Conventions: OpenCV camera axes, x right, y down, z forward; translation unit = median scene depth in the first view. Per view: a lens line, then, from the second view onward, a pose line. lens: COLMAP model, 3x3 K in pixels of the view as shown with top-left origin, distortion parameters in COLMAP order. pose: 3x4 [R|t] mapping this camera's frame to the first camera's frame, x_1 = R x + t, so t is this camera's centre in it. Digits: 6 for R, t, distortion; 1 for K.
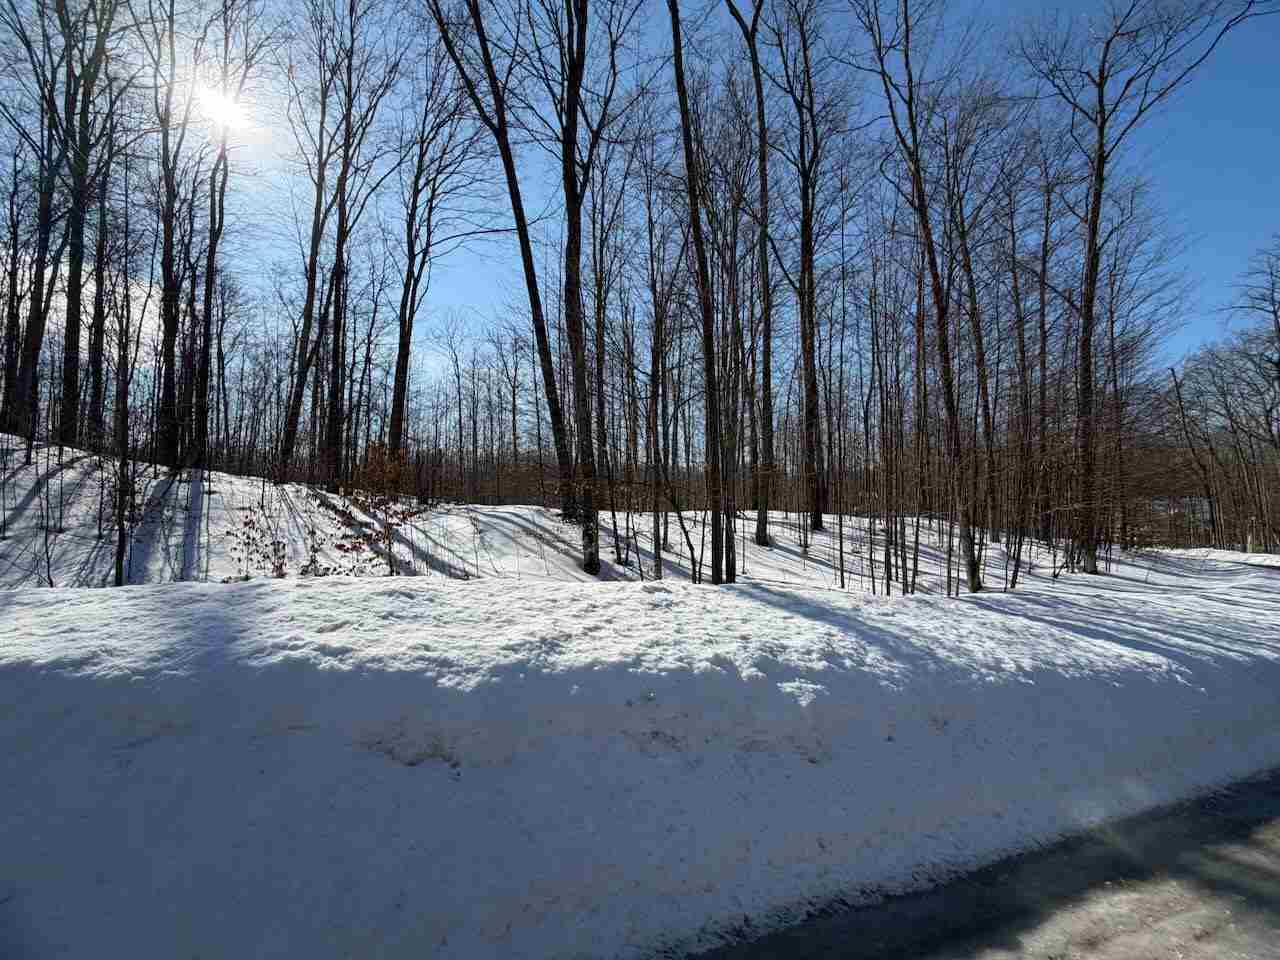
lens RADIAL K [[511.5, 0, 632.2], [0, 511.5, 481.6], [0, 0, 1]] dist [-0.006320, 0.000815]
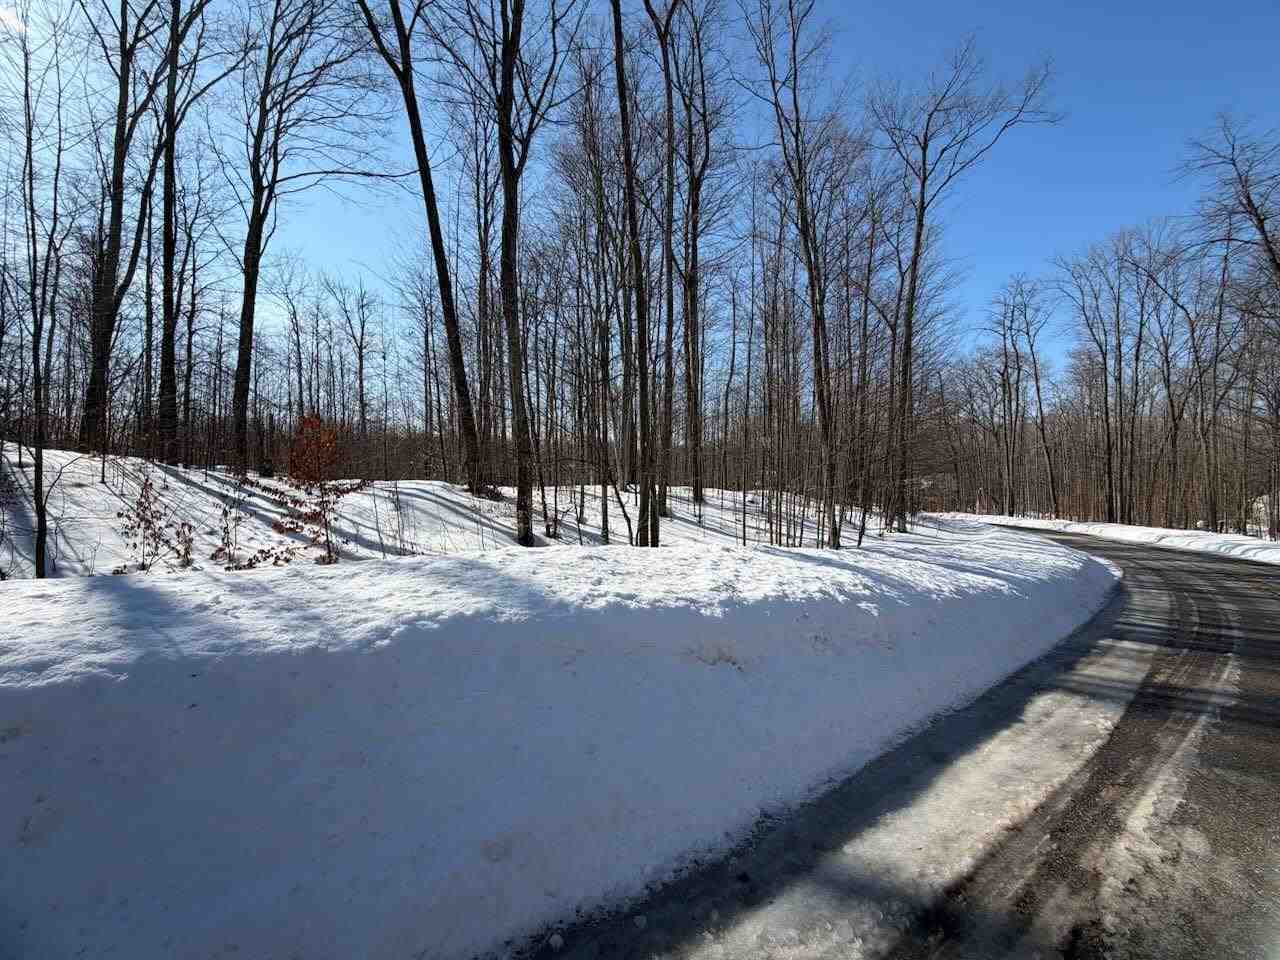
lens RADIAL K [[511.5, 0, 634.9], [0, 511.5, 482.0], [0, 0, 1]] dist [-0.006320, 0.000815]
pose [[0.955422, -0.000831, 0.295243, -0.138392], [-0.014649, 0.998631, 0.050215, -0.005429], [-0.294881, -0.052302, 0.954102, -0.039771]]
